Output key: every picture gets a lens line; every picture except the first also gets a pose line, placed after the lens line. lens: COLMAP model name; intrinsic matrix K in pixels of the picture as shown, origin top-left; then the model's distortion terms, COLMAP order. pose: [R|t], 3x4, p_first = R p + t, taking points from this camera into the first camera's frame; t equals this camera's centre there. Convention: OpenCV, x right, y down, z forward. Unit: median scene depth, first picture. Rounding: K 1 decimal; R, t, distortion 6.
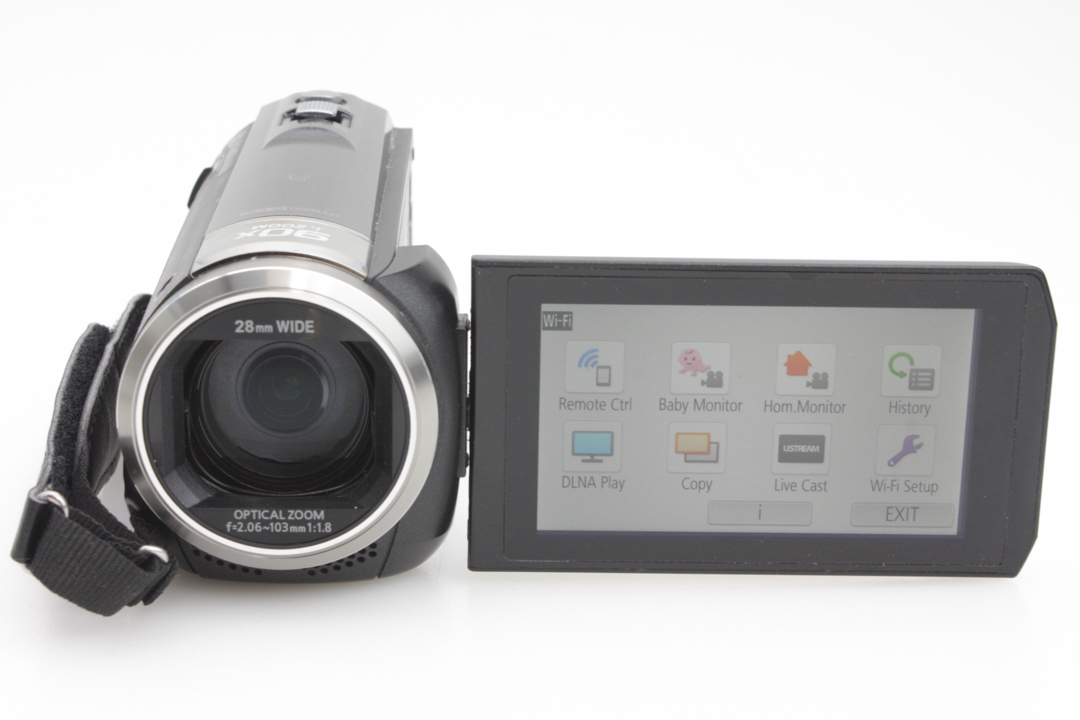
lens RADIAL K [[2373.3, 0, 540.0], [0, 2373.3, 360.1], [0, 0, 1]] dist [0.025208, 0.000000]
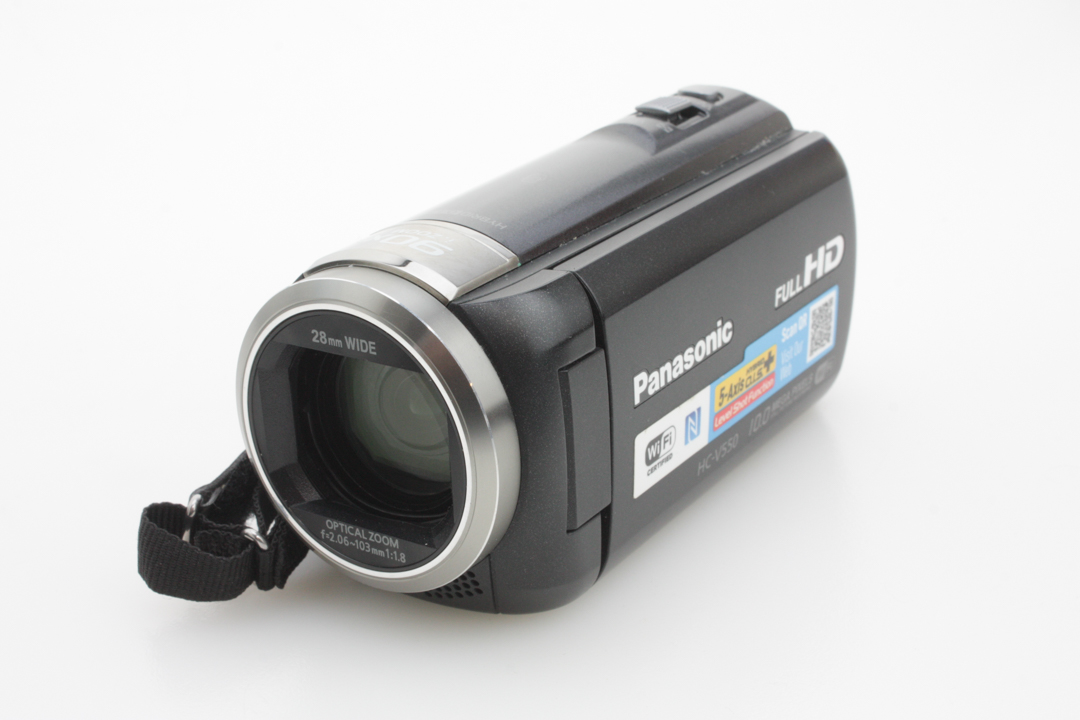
lens RADIAL K [[1720.0, 0, 539.9], [0, 1720.0, 359.7], [0, 0, 1]] dist [-0.023751, 0.000000]
pose [[0.811184, 0.164671, -0.561127, 0.326349], [-0.122143, 0.986081, 0.112806, -0.091208], [0.571893, -0.022968, 0.820007, 0.473424]]
